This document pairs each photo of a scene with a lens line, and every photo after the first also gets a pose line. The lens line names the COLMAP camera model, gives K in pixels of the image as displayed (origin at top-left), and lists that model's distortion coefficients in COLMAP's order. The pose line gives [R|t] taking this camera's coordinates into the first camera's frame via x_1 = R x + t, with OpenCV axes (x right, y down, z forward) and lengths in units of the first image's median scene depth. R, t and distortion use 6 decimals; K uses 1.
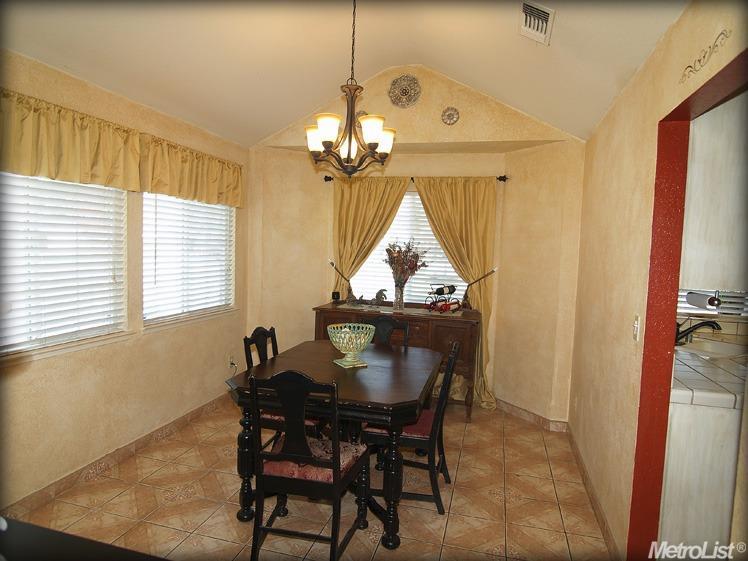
lens RADIAL K [[476.7, 0, 369.7], [0, 476.7, 277.4], [0, 0, 1]] dist [-0.027452, 0.001751]
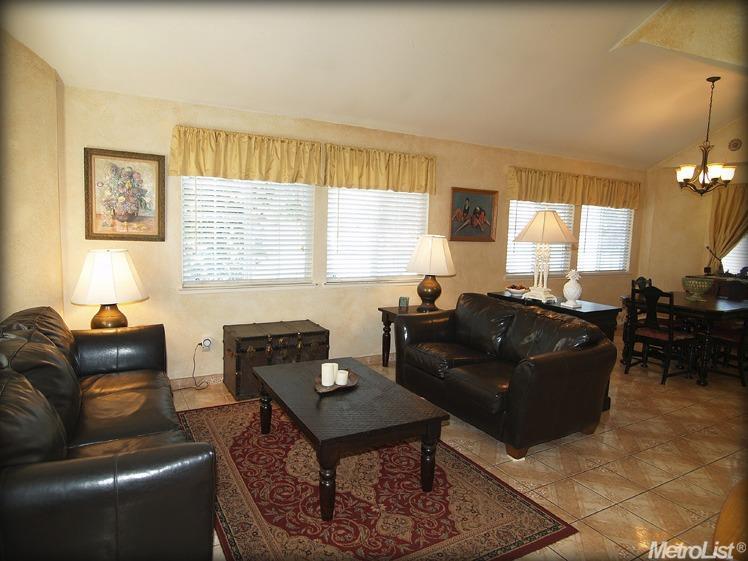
lens RADIAL K [[476.7, 0, 366.2], [0, 476.7, 278.9], [0, 0, 1]] dist [-0.027452, 0.001751]
pose [[0.699784, 0.073879, -0.710524, 0.234432], [-0.055511, 0.997254, 0.049021, 0.058551], [0.712194, 0.005138, 0.701963, -0.761998]]
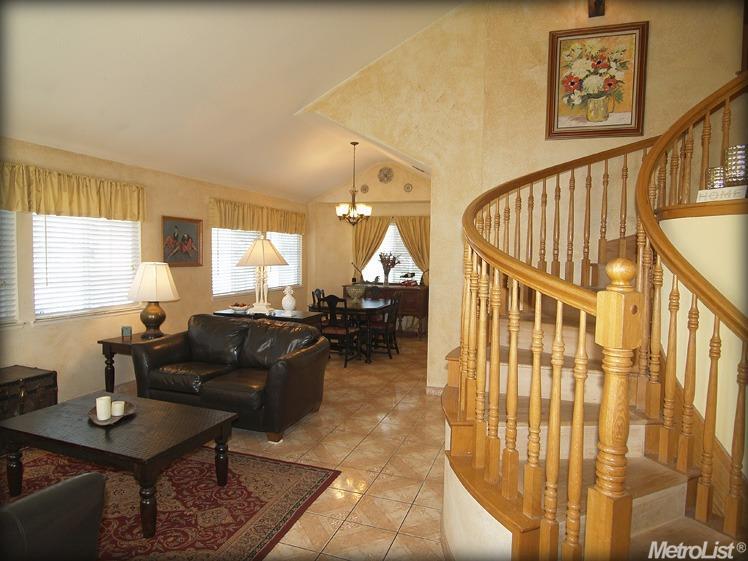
lens RADIAL K [[476.7, 0, 372.6], [0, 476.7, 277.0], [0, 0, 1]] dist [-0.027452, 0.001751]
pose [[0.997371, -0.013597, -0.071176, 0.151347], [0.012639, 0.999824, -0.013890, 0.059523], [0.071352, 0.012954, 0.997367, -0.965515]]
